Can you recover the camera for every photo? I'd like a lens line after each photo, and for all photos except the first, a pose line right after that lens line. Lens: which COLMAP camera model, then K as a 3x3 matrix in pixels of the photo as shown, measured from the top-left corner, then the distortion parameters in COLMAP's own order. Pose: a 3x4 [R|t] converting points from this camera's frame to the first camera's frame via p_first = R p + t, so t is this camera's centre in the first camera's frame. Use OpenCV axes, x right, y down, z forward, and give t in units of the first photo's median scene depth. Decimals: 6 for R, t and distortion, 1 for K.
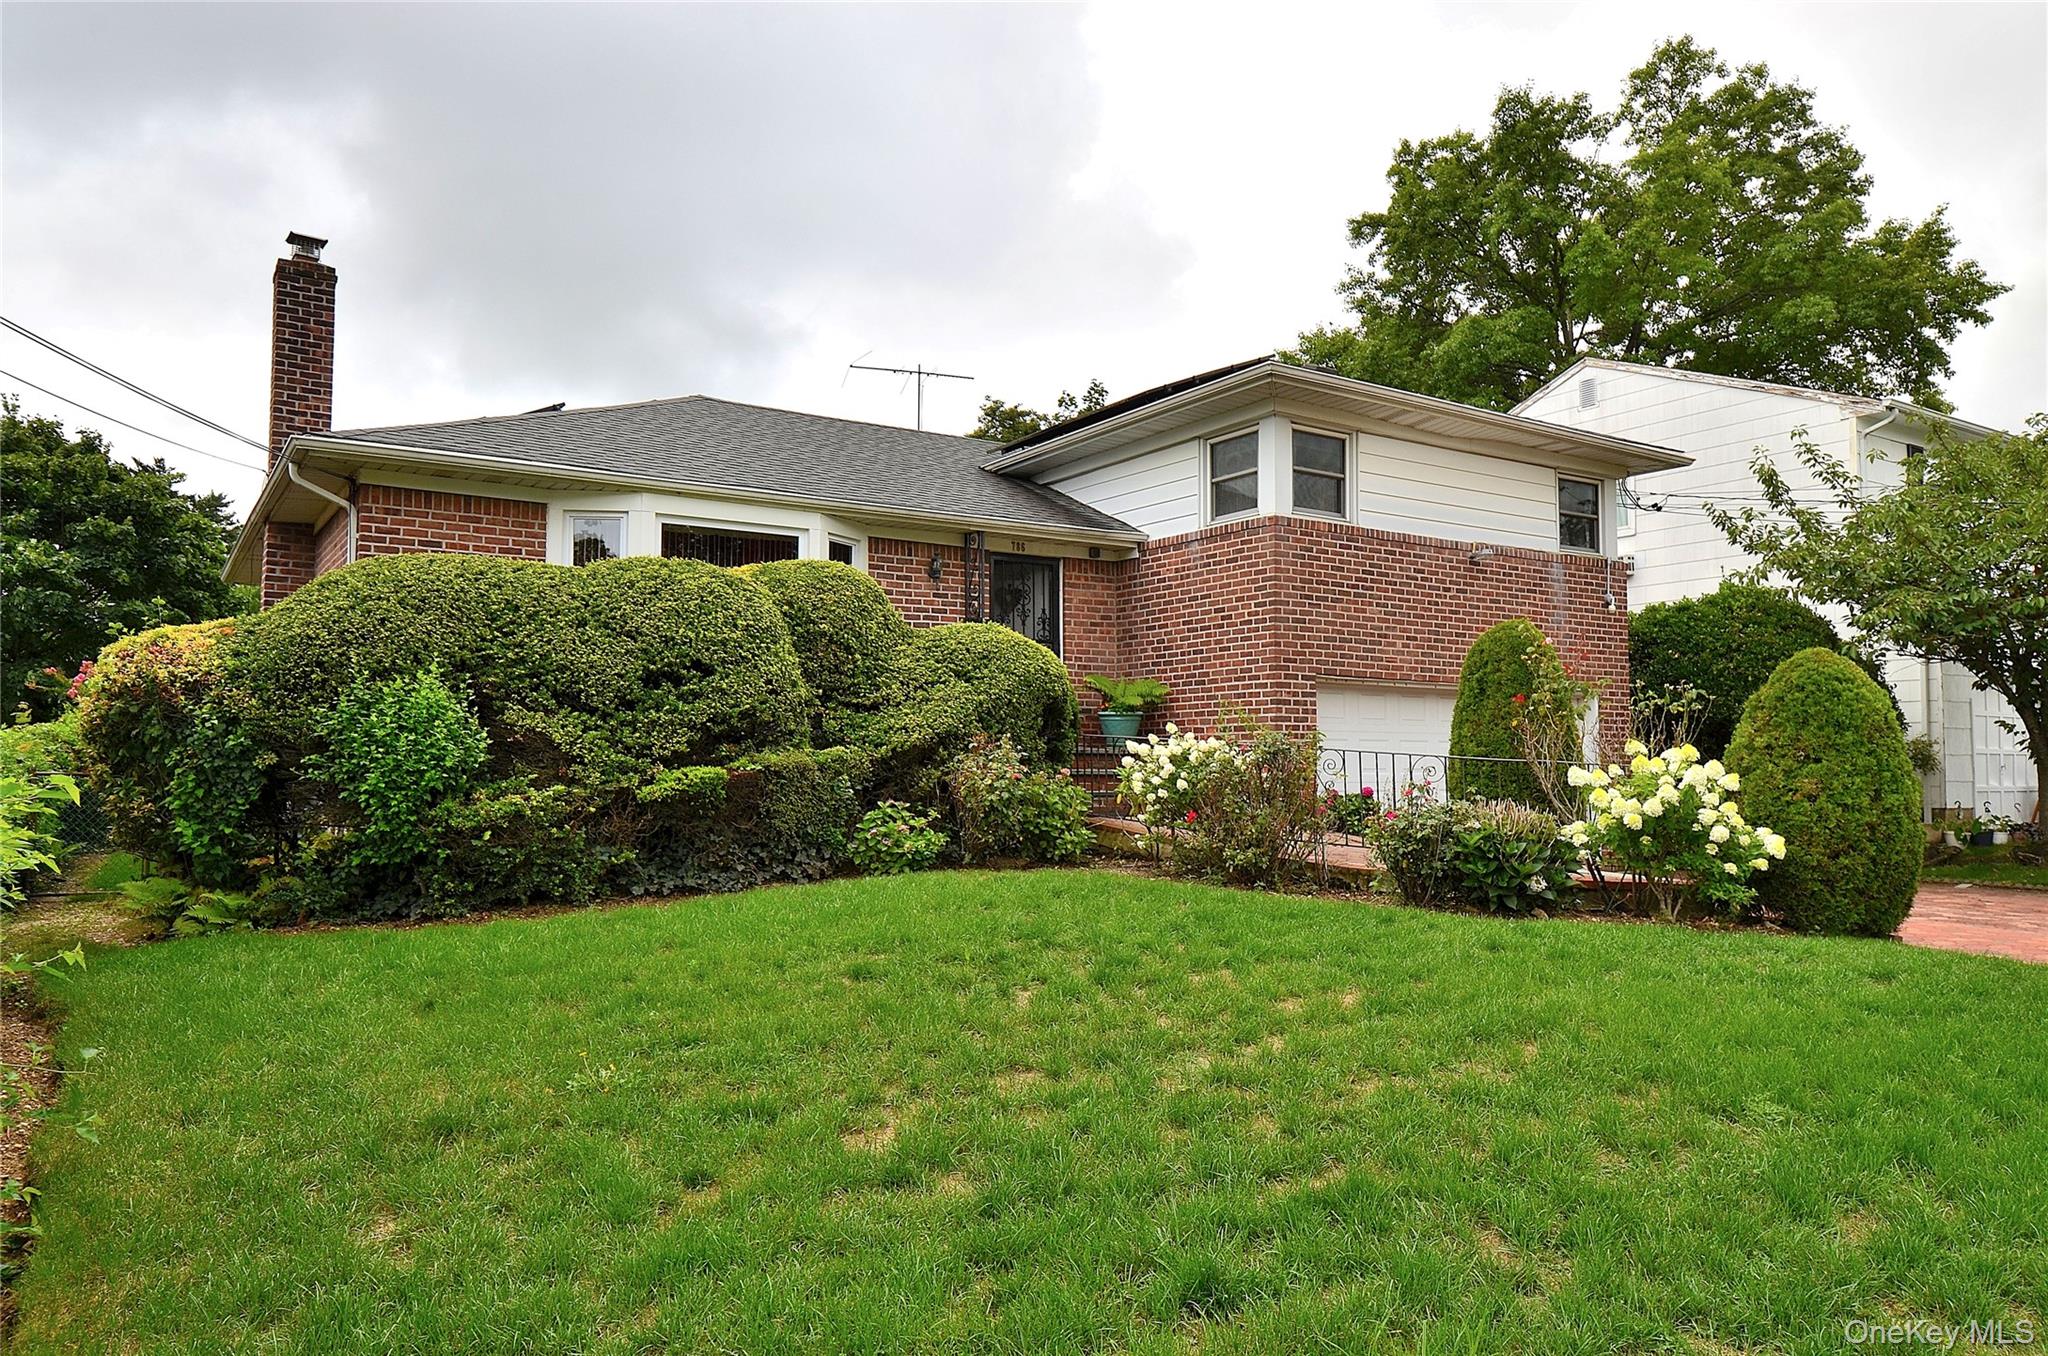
lens RADIAL K [[1418.4, 0, 1021.5], [0, 1418.4, 668.9], [0, 0, 1]] dist [0.022118, -0.000198]
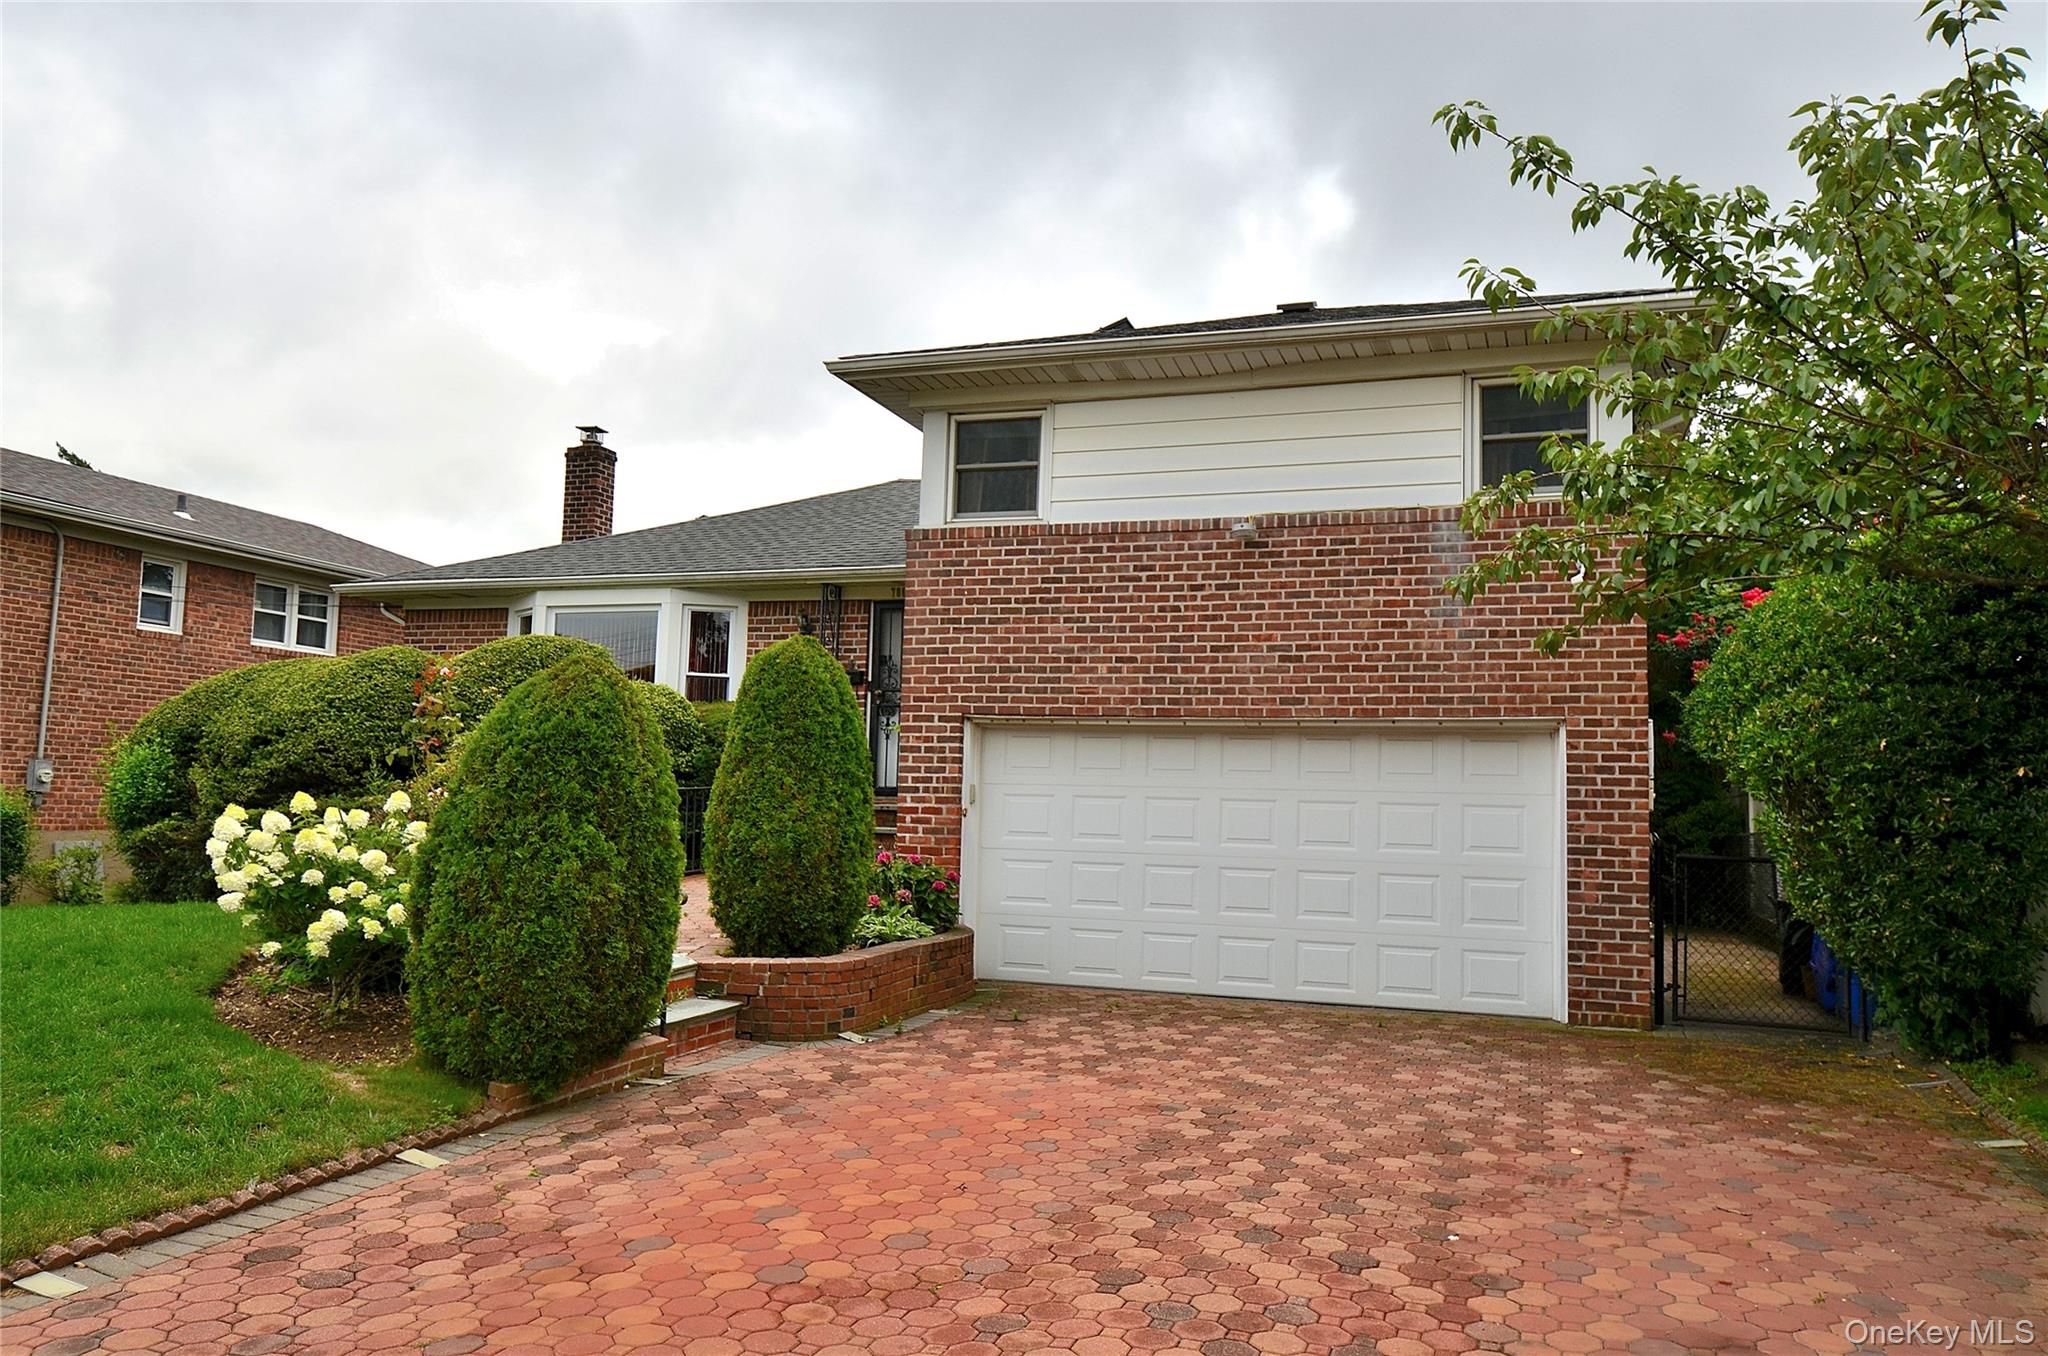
lens RADIAL K [[1422.5, 0, 1022.6], [0, 1422.5, 681.7], [0, 0, 1]] dist [0.009541, 0.002647]
pose [[0.610587, -0.059852, -0.789684, 0.865330], [0.029288, 0.998165, -0.053008, 0.029143], [0.791407, 0.009238, 0.611220, 0.521648]]
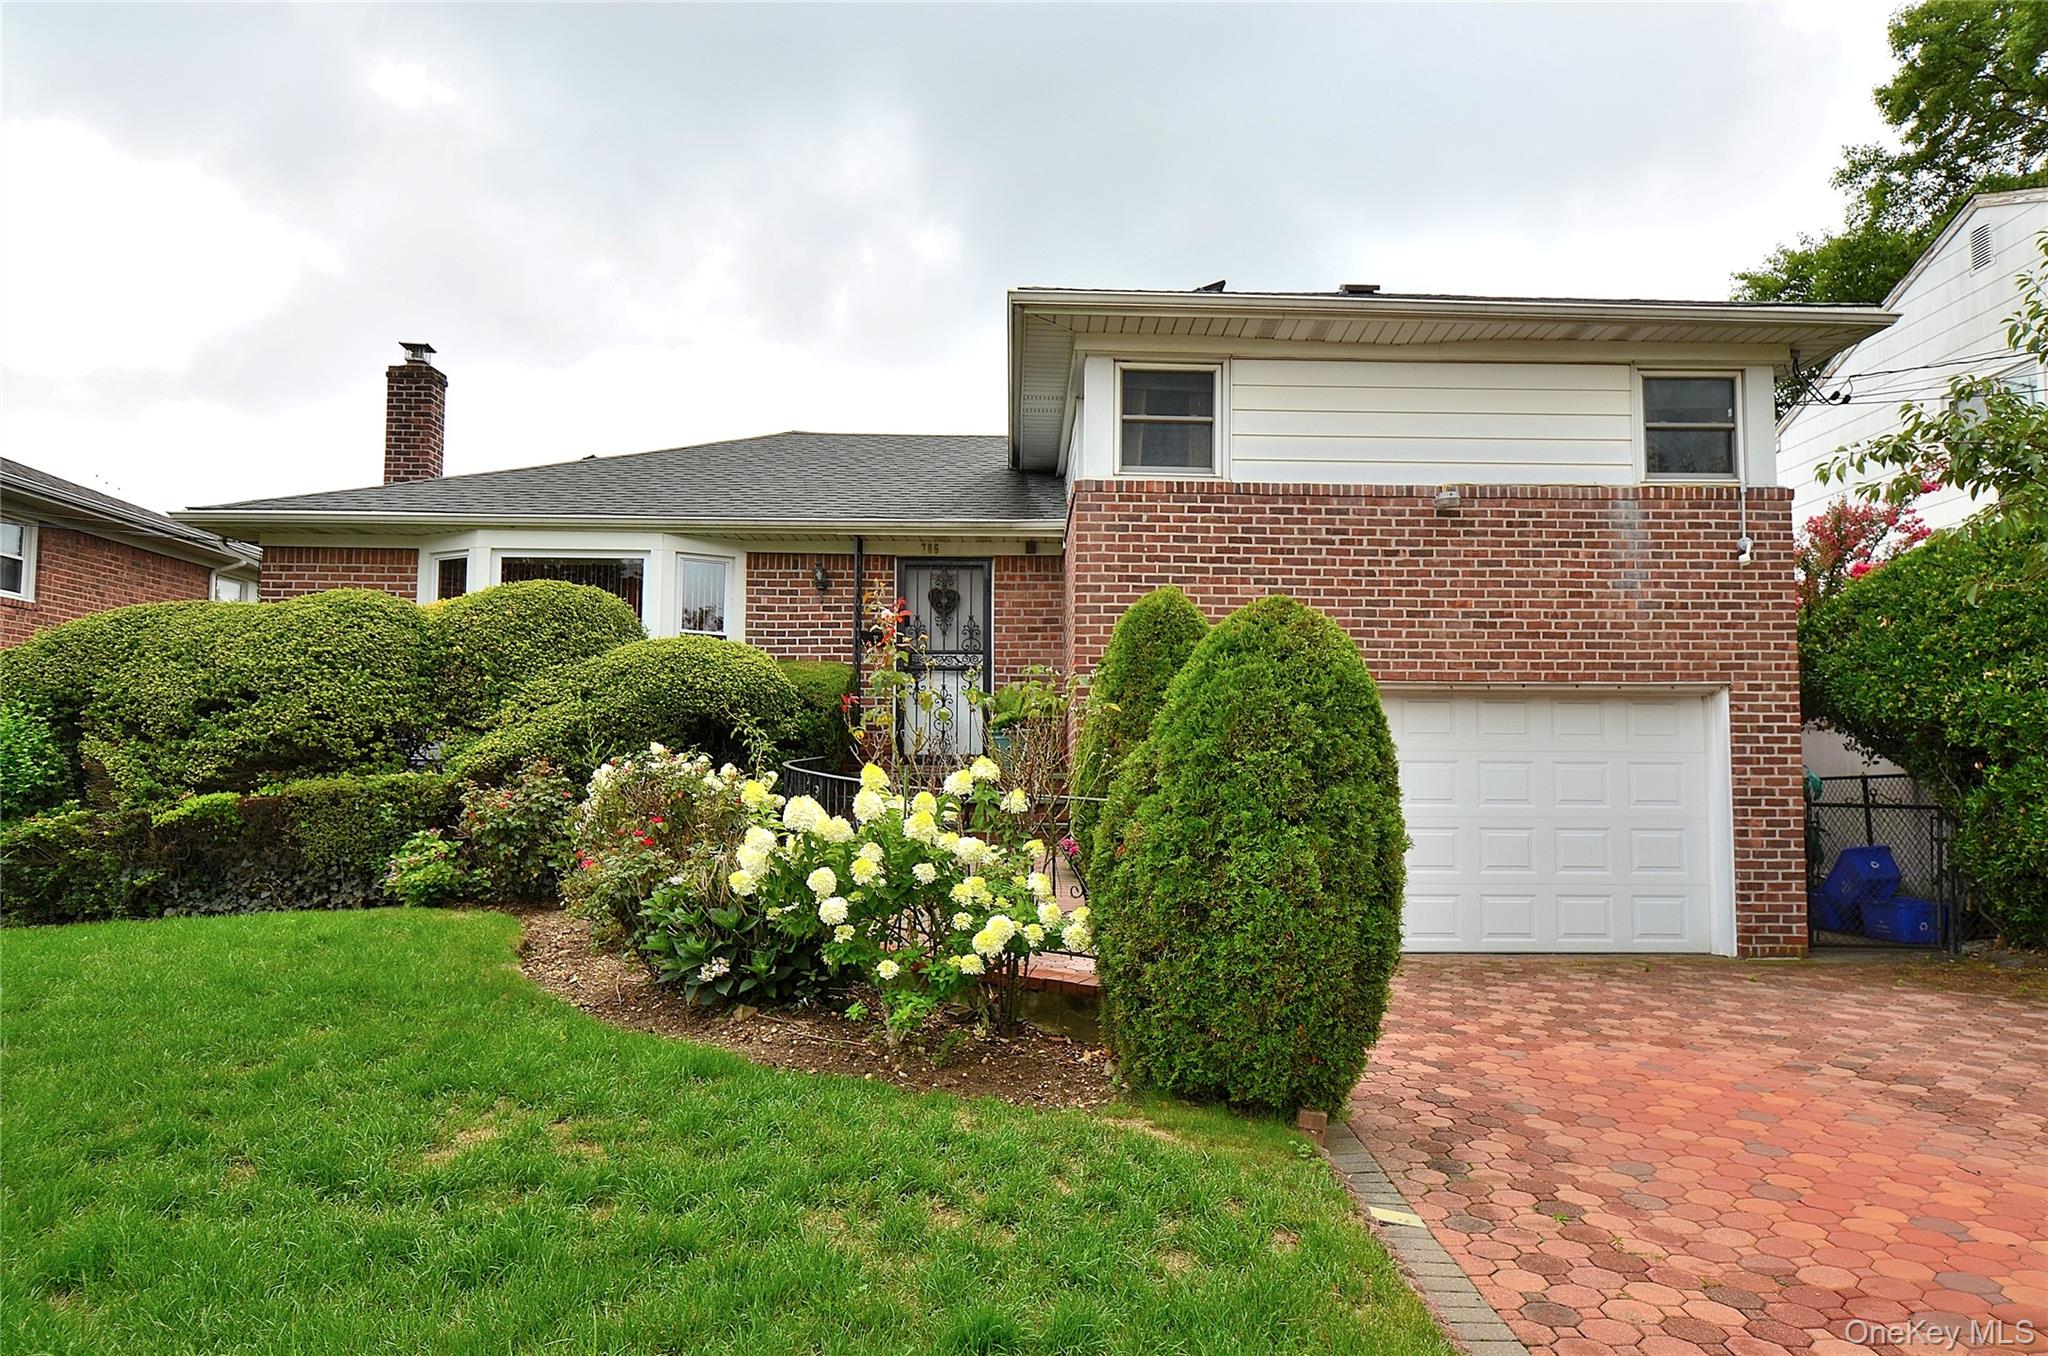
lens RADIAL K [[1344.2, 0, 1028.4], [0, 1344.2, 685.3], [0, 0, 1]] dist [0.007991, -0.004236]
pose [[0.850000, -0.038256, -0.525391, 0.534262], [0.032924, 0.999268, -0.019497, 0.020662], [0.525752, -0.000726, 0.850637, 0.334246]]
